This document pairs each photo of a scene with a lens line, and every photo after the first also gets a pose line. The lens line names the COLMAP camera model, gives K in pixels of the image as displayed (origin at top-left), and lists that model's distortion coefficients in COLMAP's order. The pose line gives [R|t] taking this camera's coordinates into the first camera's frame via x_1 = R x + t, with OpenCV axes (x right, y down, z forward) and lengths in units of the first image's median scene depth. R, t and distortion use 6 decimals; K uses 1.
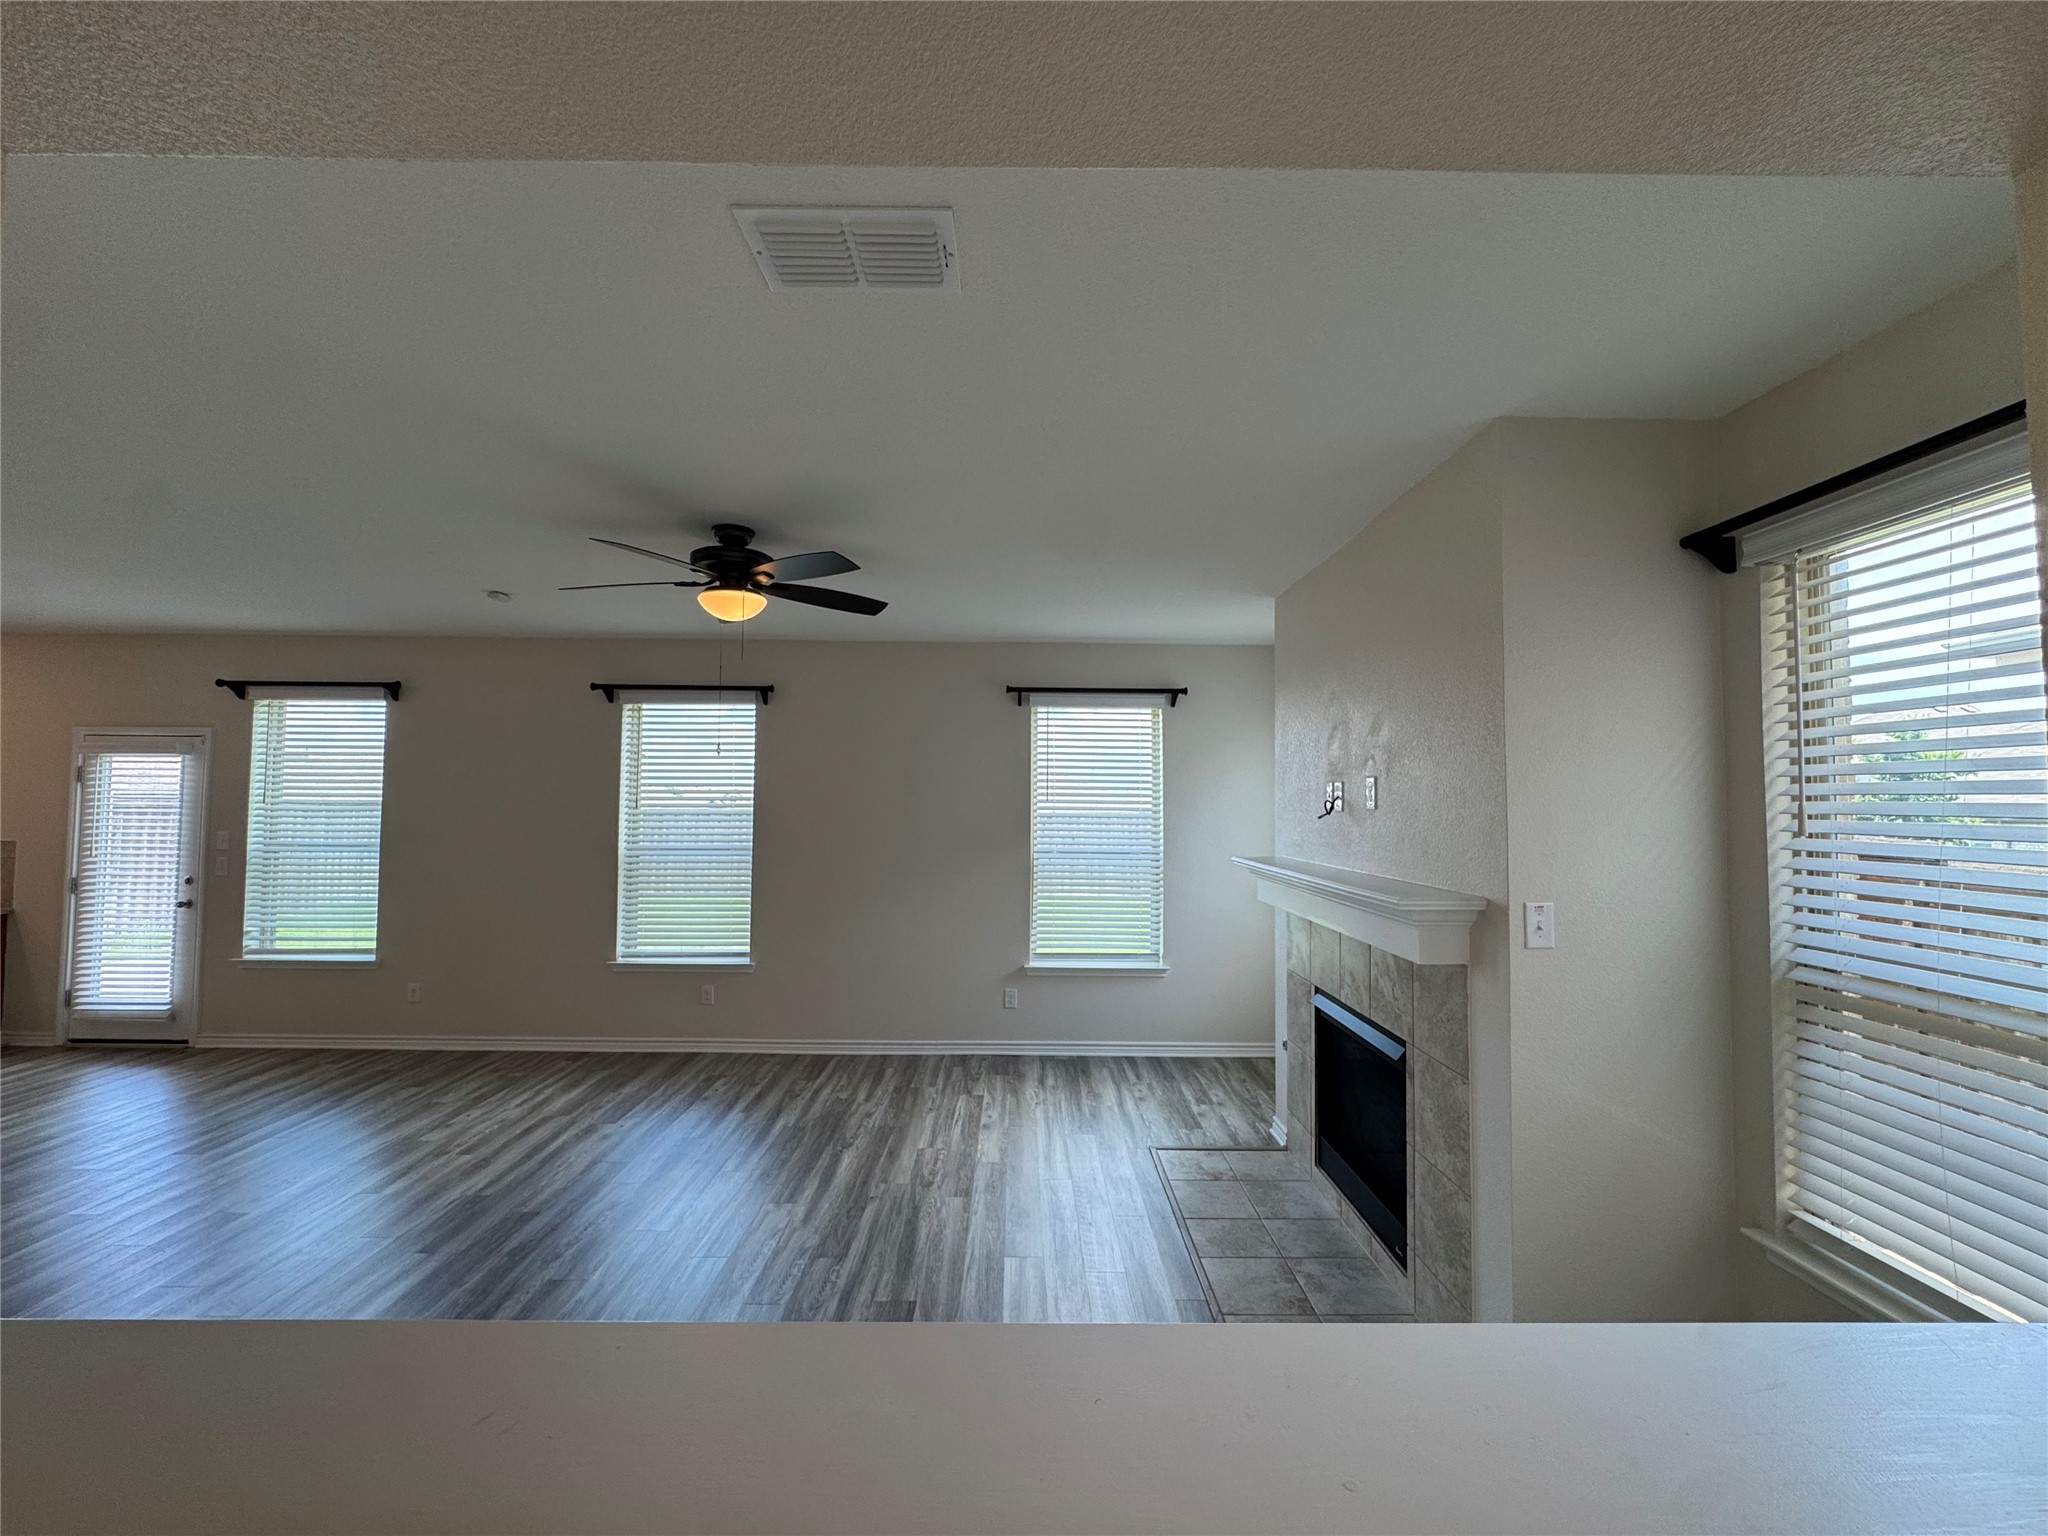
lens RADIAL K [[818.4, 0, 1019.5], [0, 818.4, 767.7], [0, 0, 1]] dist [-0.004164, 0.000550]
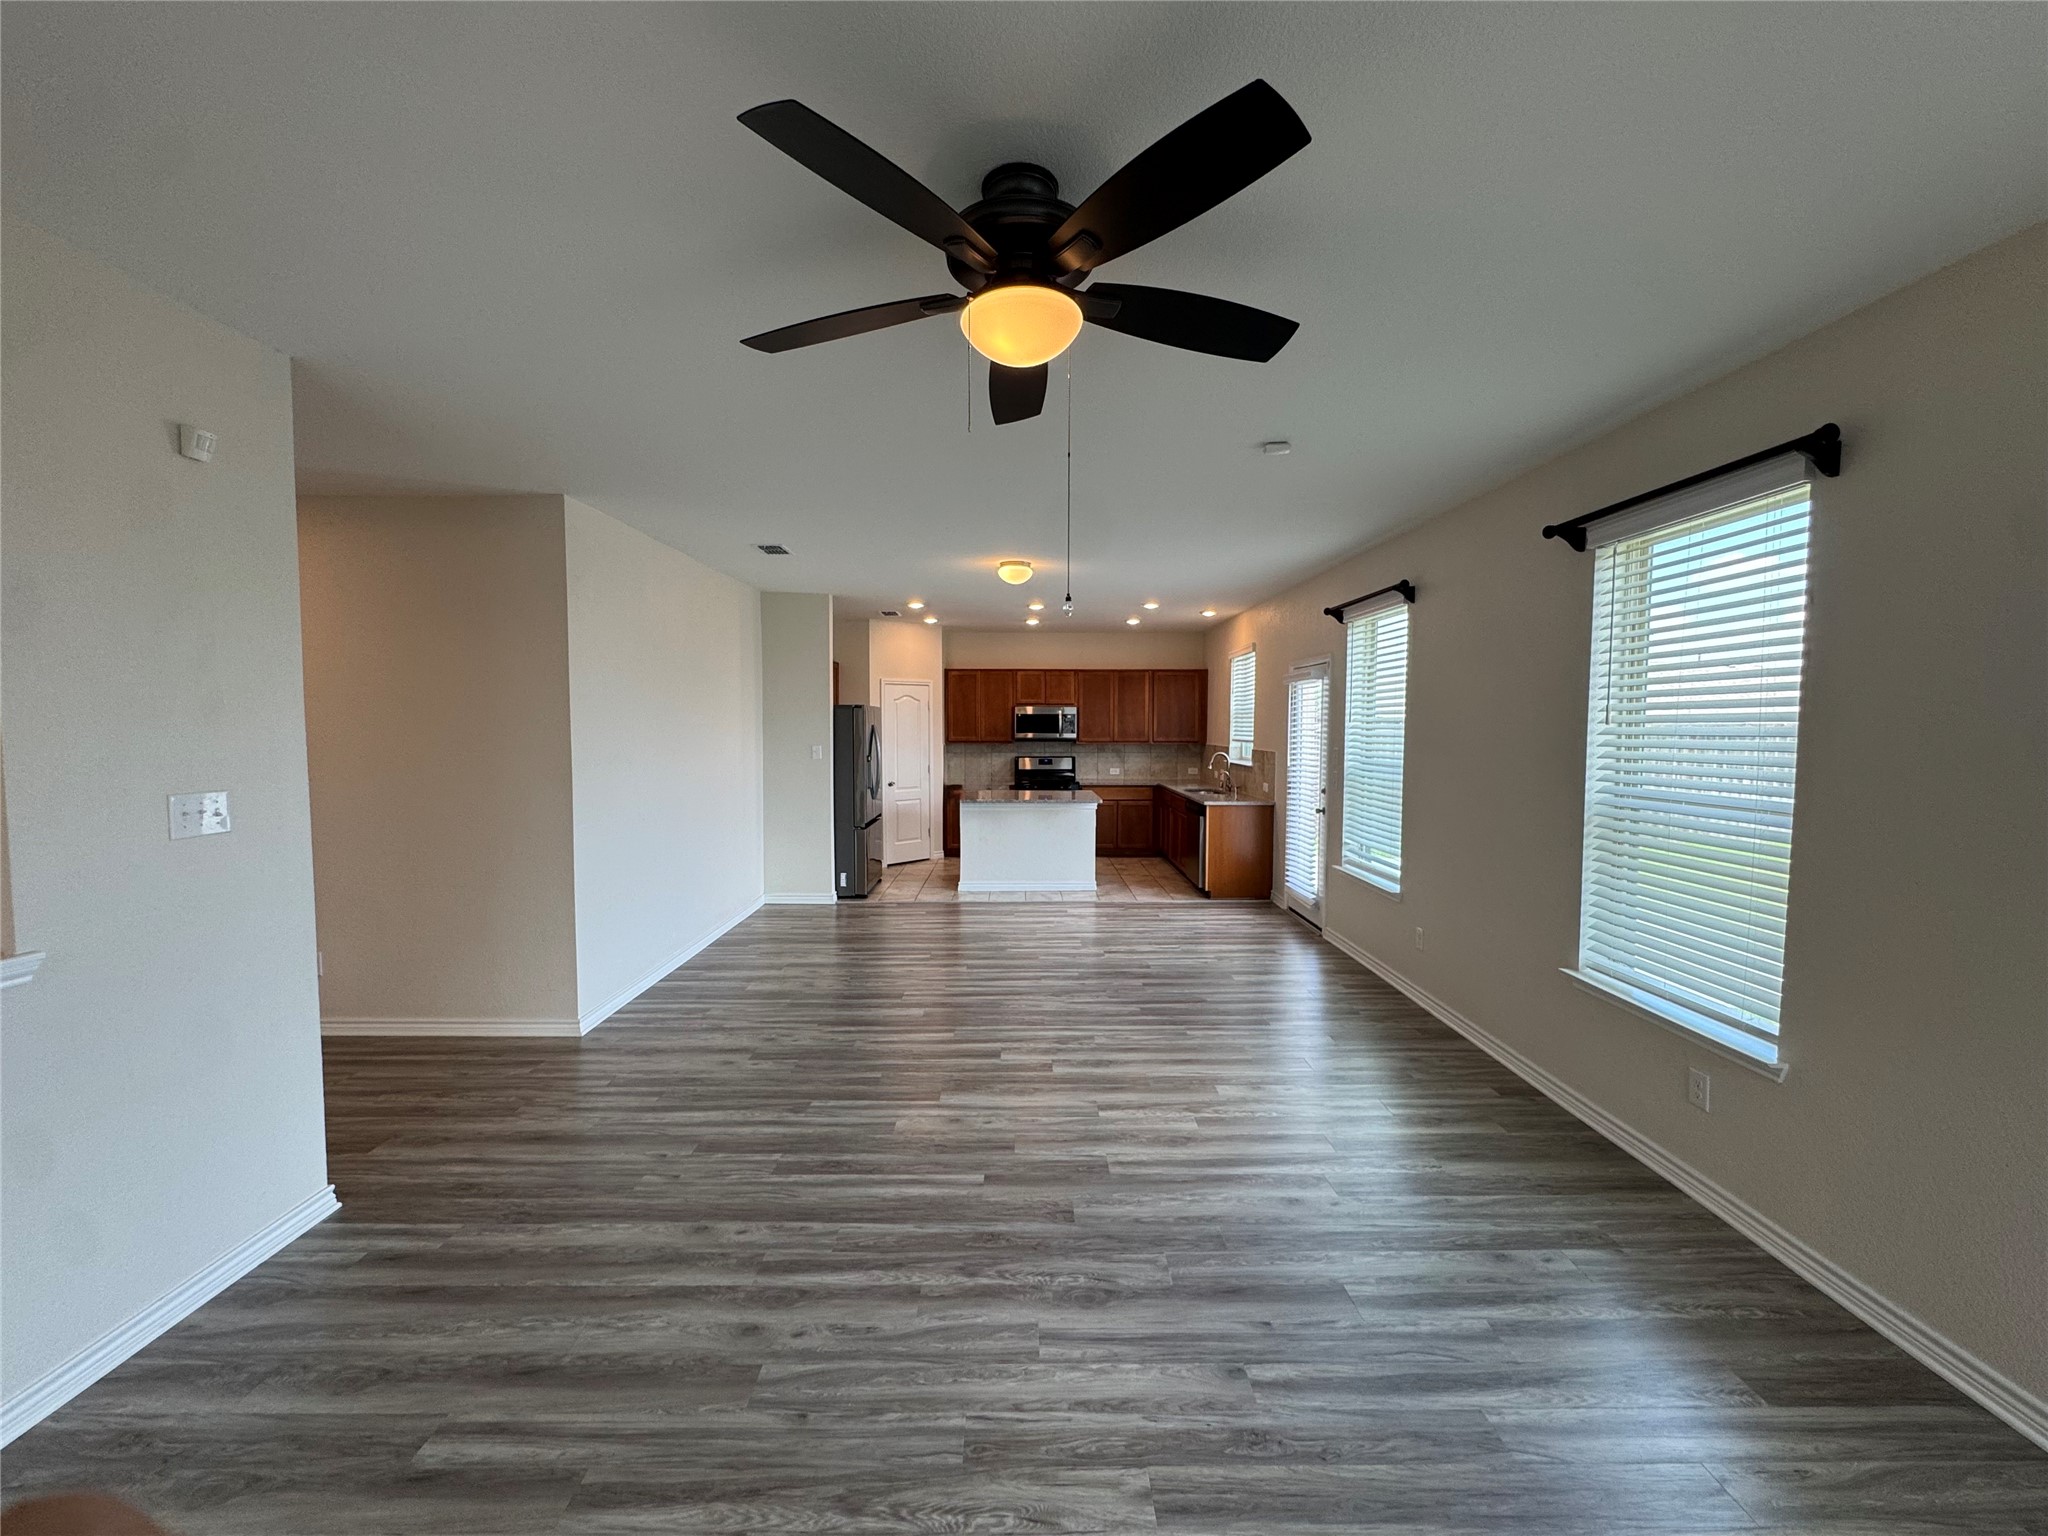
lens RADIAL K [[818.4, 0, 1025.2], [0, 818.4, 765.3], [0, 0, 1]] dist [-0.004164, 0.000550]
pose [[0.002716, 0.042901, -0.999076, 0.116904], [0.040540, 0.998253, 0.042976, 0.037401], [0.999174, -0.040619, 0.000972, 0.587416]]
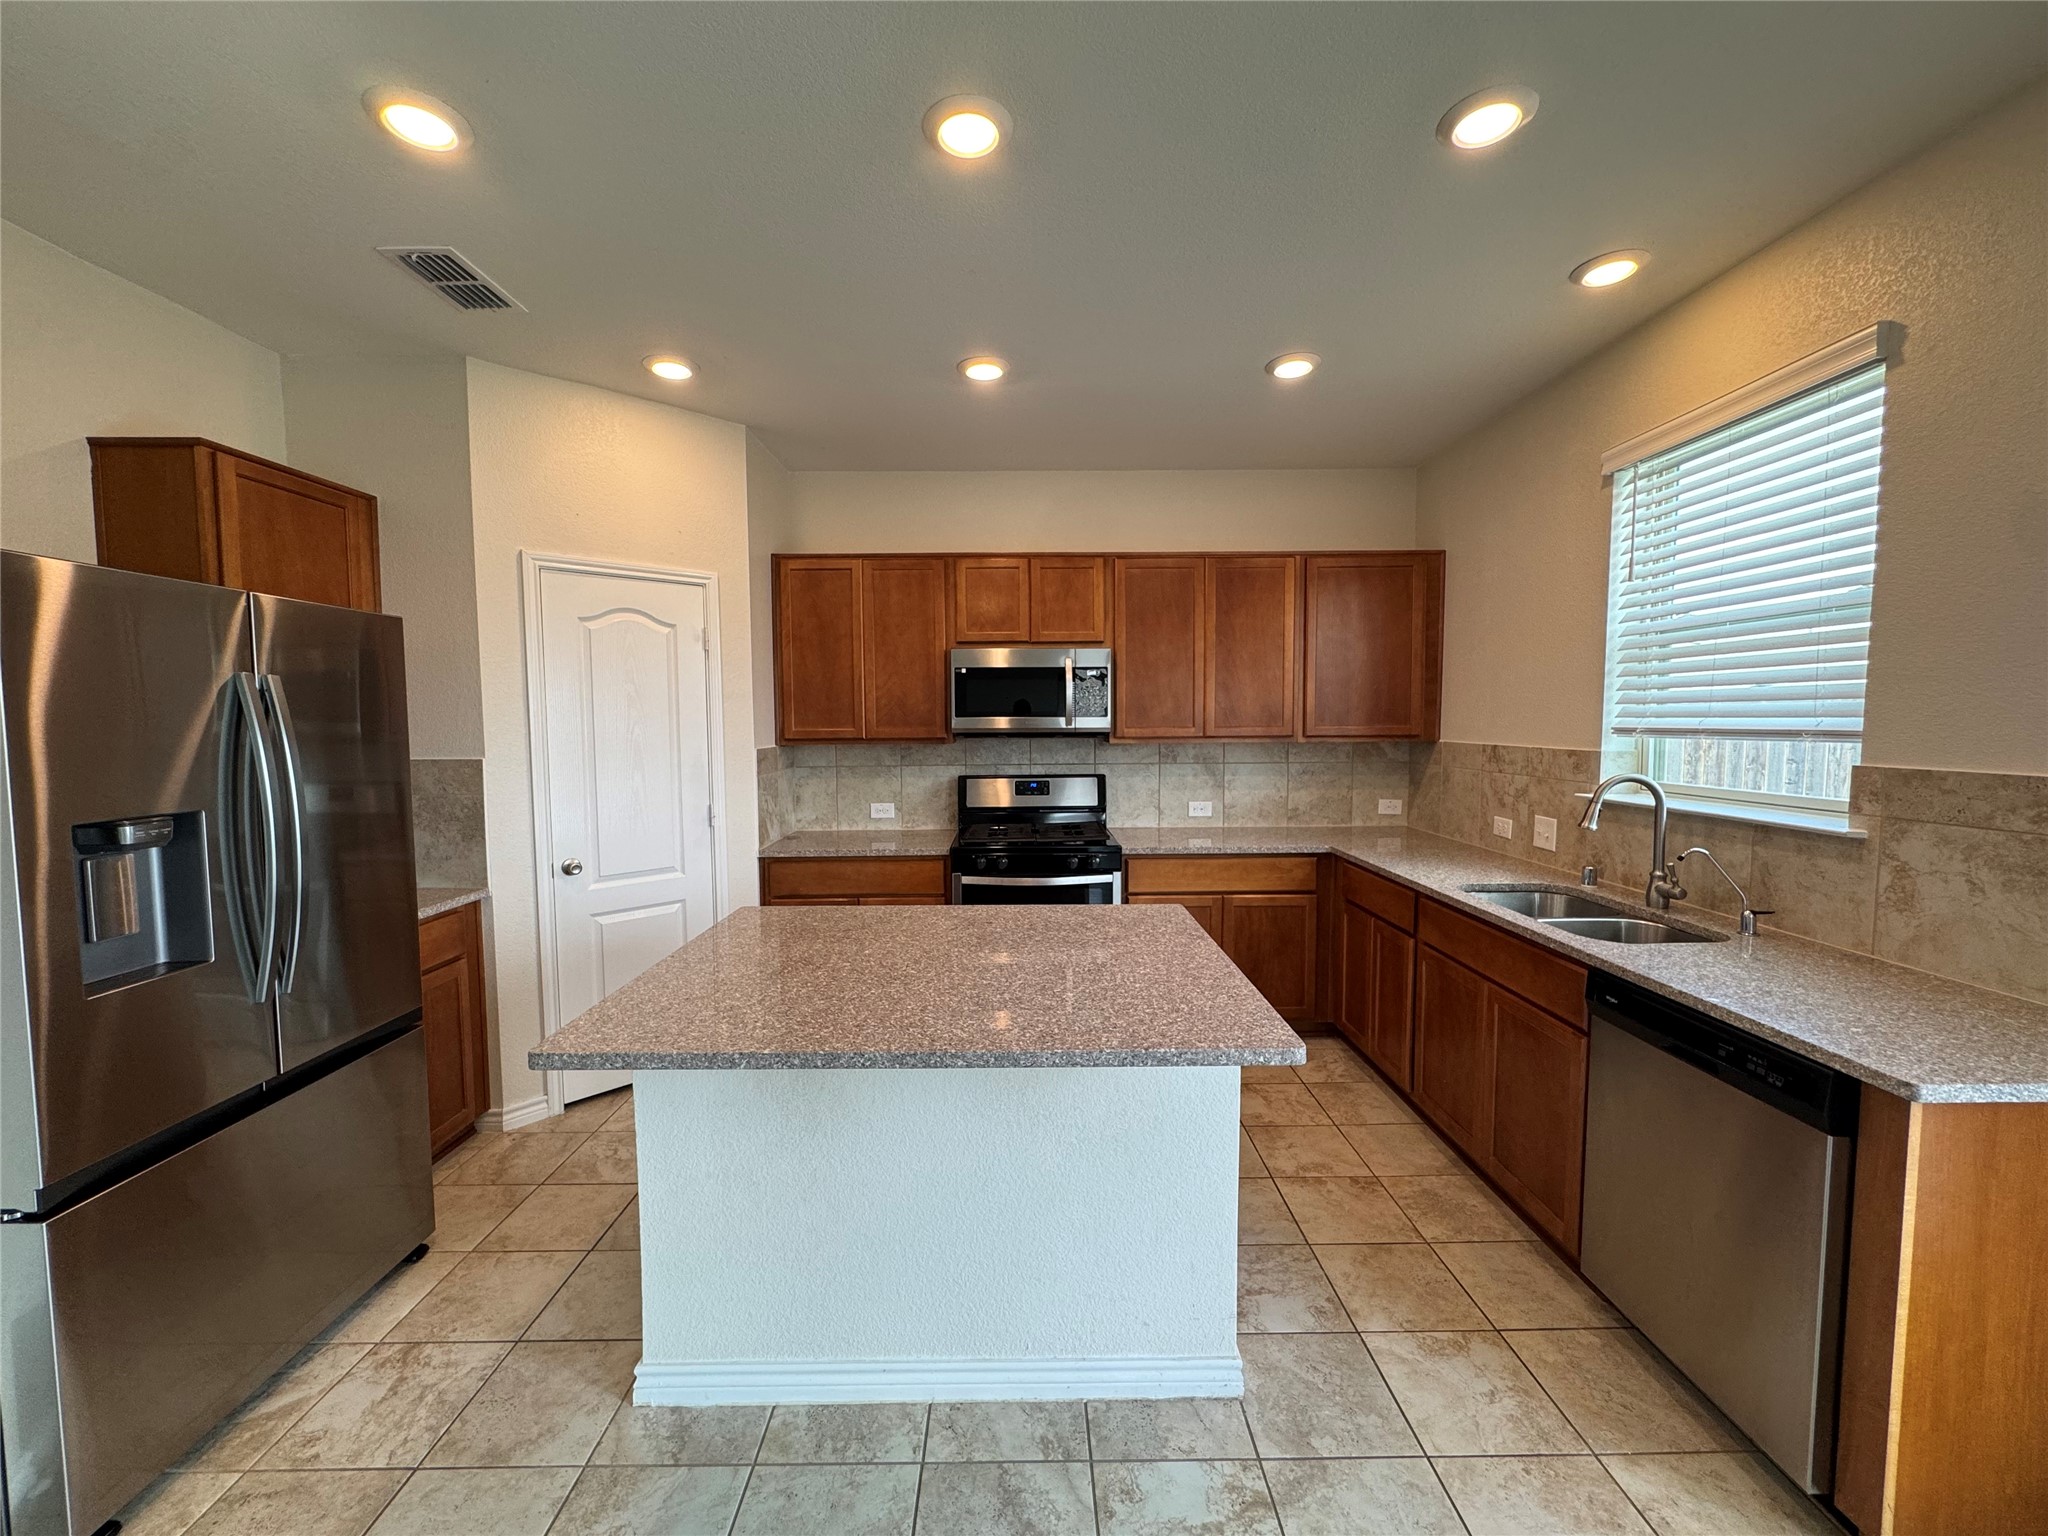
lens RADIAL K [[818.4, 0, 1020.6], [0, 818.4, 773.1], [0, 0, 1]] dist [-0.004164, 0.000550]
pose [[-0.004177, 0.060591, -0.998154, -1.005862], [0.048027, 0.997023, 0.060321, 0.052202], [0.998837, -0.047686, -0.007075, 0.631273]]
